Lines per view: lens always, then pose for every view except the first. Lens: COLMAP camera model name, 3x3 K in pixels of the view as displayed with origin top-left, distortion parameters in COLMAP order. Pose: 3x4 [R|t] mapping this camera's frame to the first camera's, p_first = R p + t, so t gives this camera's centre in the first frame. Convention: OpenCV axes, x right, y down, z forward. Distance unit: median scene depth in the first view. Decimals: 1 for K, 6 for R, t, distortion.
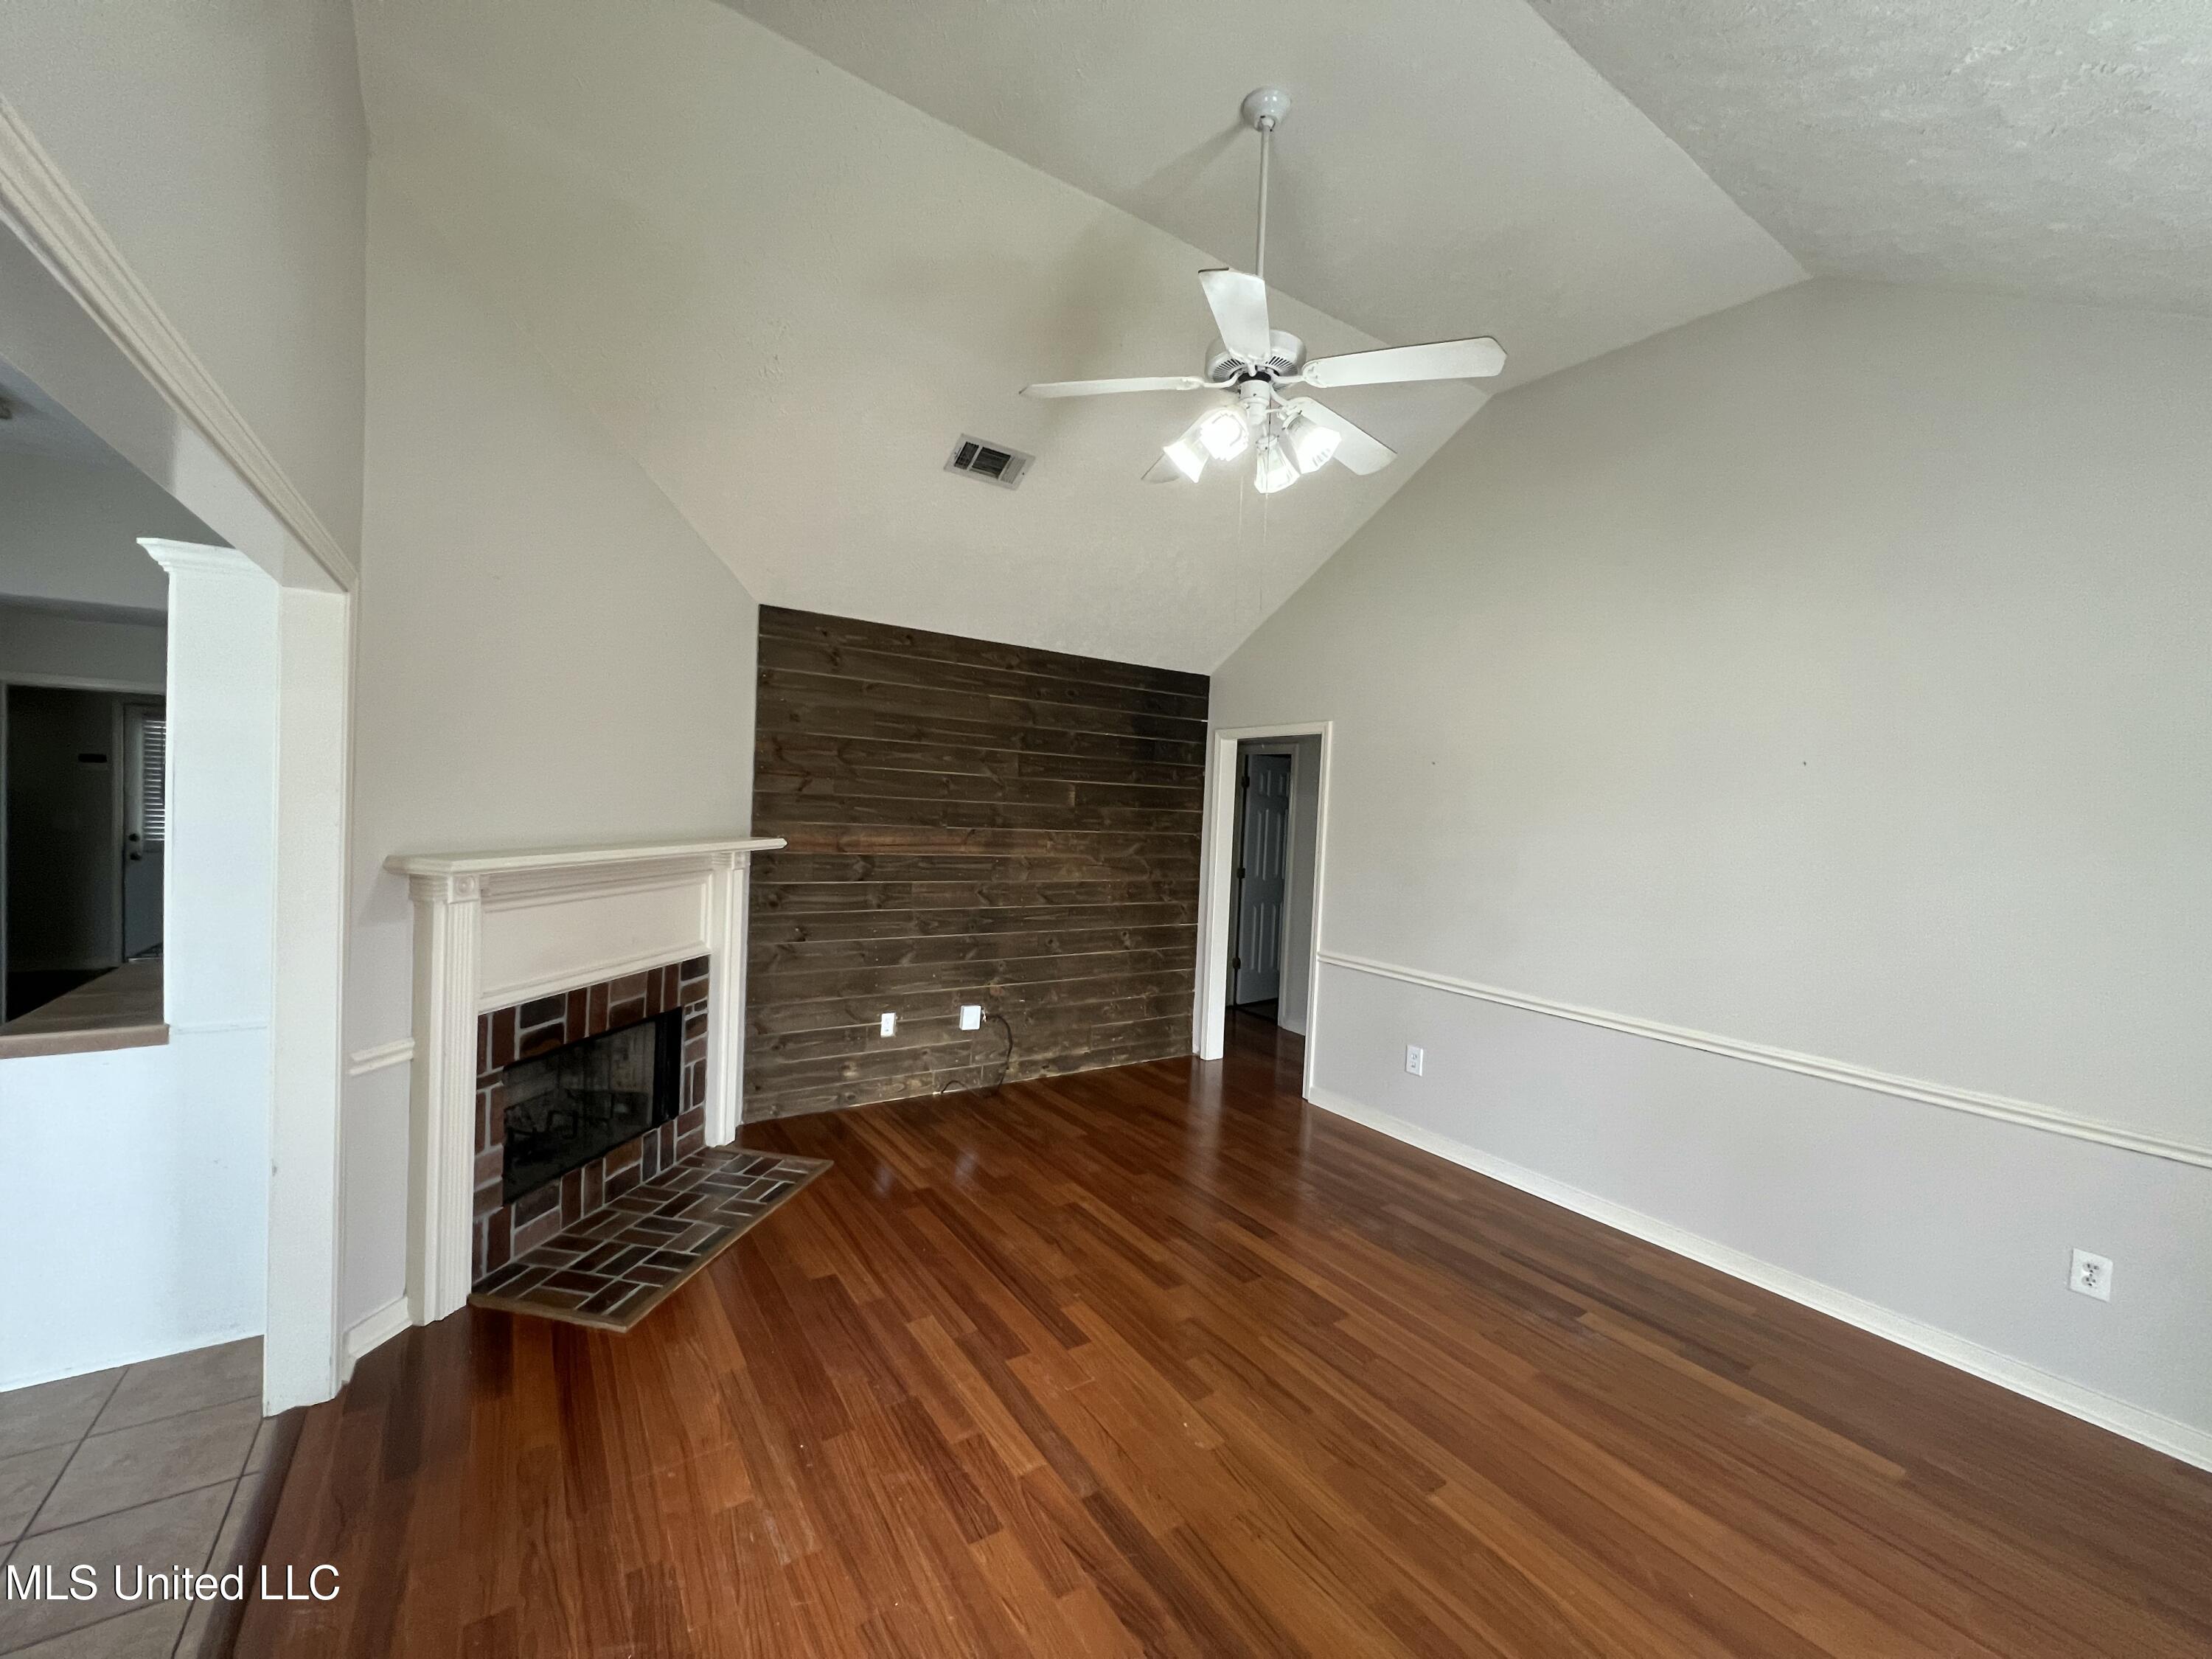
lens RADIAL K [[885.9, 0, 1096.8], [0, 885.9, 836.2], [0, 0, 1]] dist [-0.003938, 0.001202]
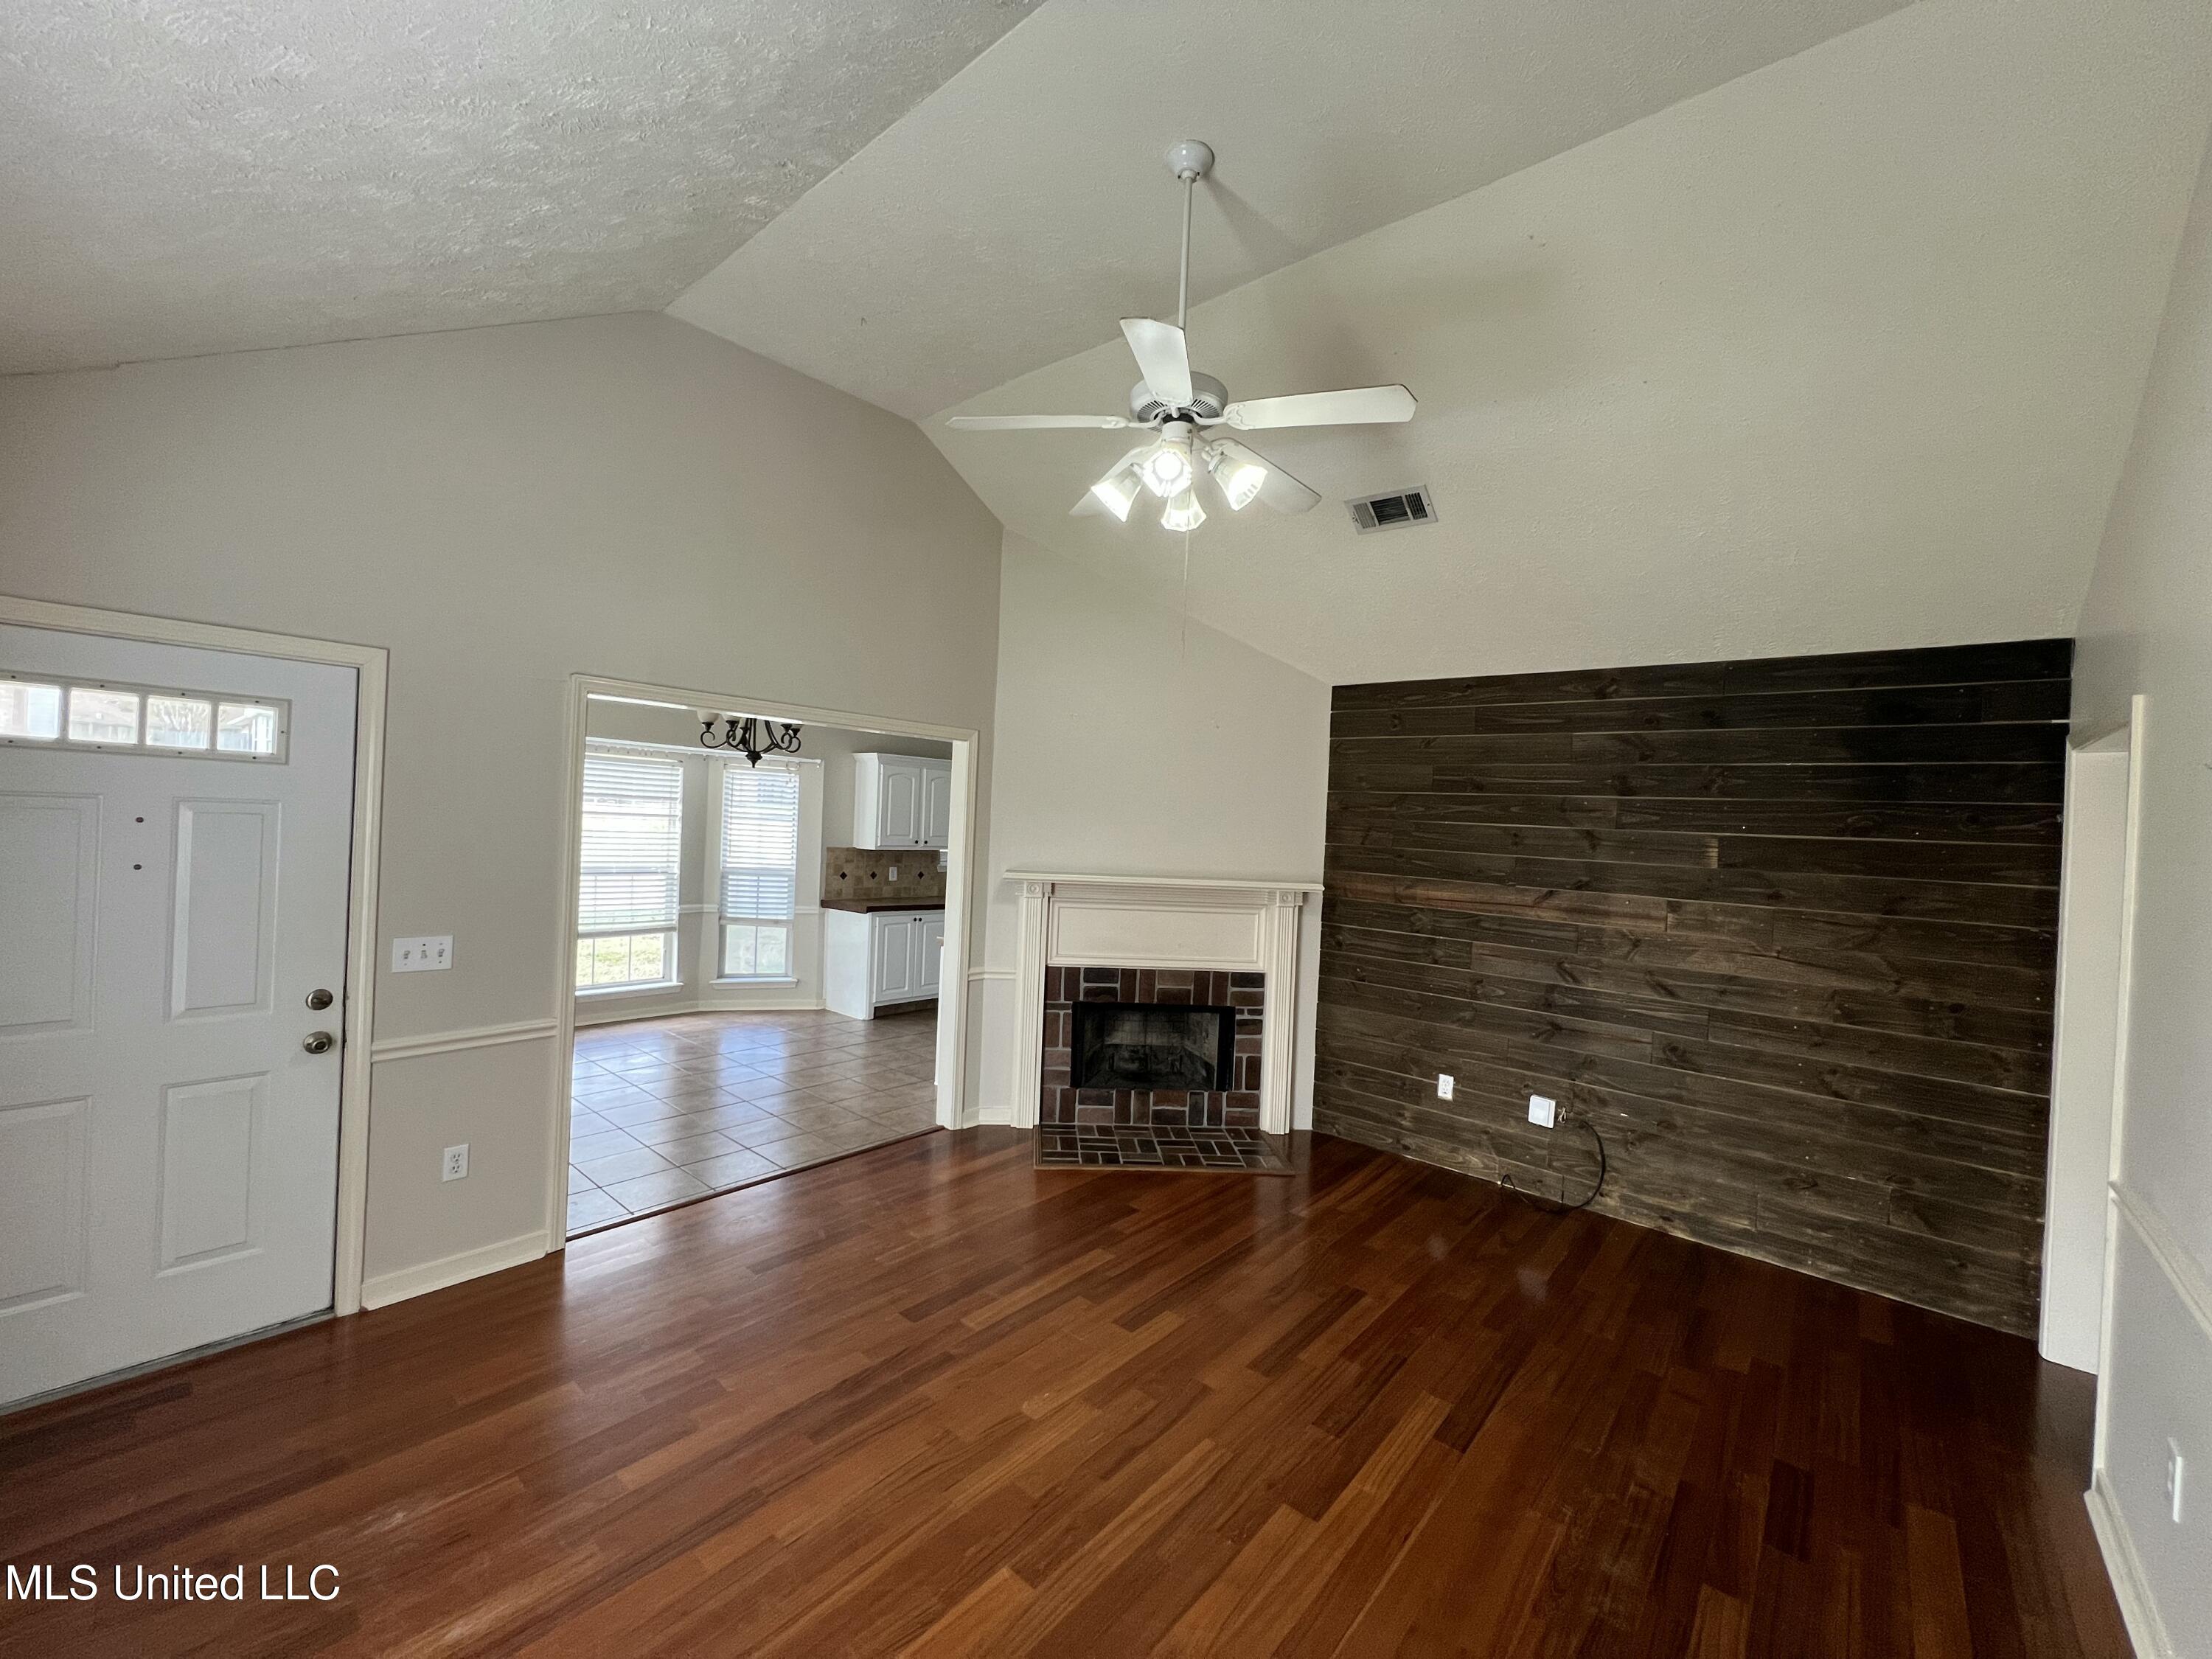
lens RADIAL K [[885.9, 0, 1101.0], [0, 885.9, 833.0], [0, 0, 1]] dist [-0.003938, 0.001202]
pose [[0.262196, -0.021678, -0.964771, 0.686835], [-0.072694, 0.996463, -0.042146, 0.005628], [0.962273, 0.081184, 0.259693, 0.415528]]
